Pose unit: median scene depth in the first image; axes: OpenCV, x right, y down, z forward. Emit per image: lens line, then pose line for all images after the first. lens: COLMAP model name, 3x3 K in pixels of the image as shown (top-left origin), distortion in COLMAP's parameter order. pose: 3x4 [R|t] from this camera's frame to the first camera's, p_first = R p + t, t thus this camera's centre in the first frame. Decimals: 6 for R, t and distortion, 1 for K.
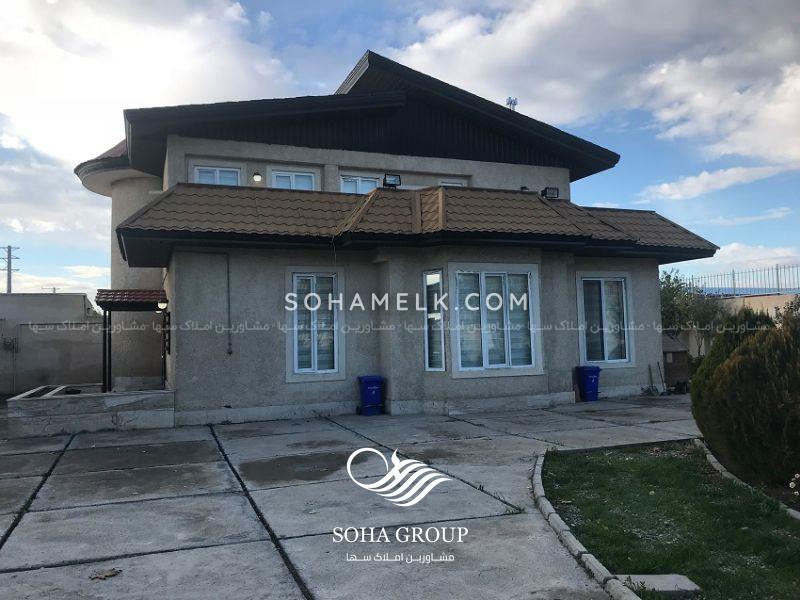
lens RADIAL K [[664.2, 0, 400.0], [0, 664.2, 300.0], [0, 0, 1]] dist [0.027113, -0.015368]
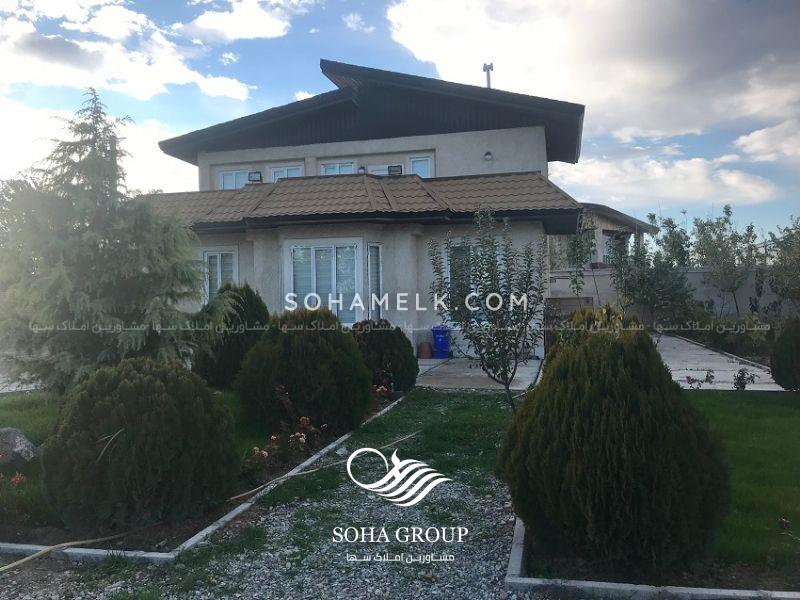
lens RADIAL K [[664.2, 0, 400.0], [0, 664.2, 300.0], [0, 0, 1]] dist [0.027113, -0.015368]
pose [[0.815100, 0.012703, -0.579181, 0.928459], [0.030255, 0.997462, 0.064456, -0.017683], [0.578530, -0.070061, 0.812647, 0.096466]]
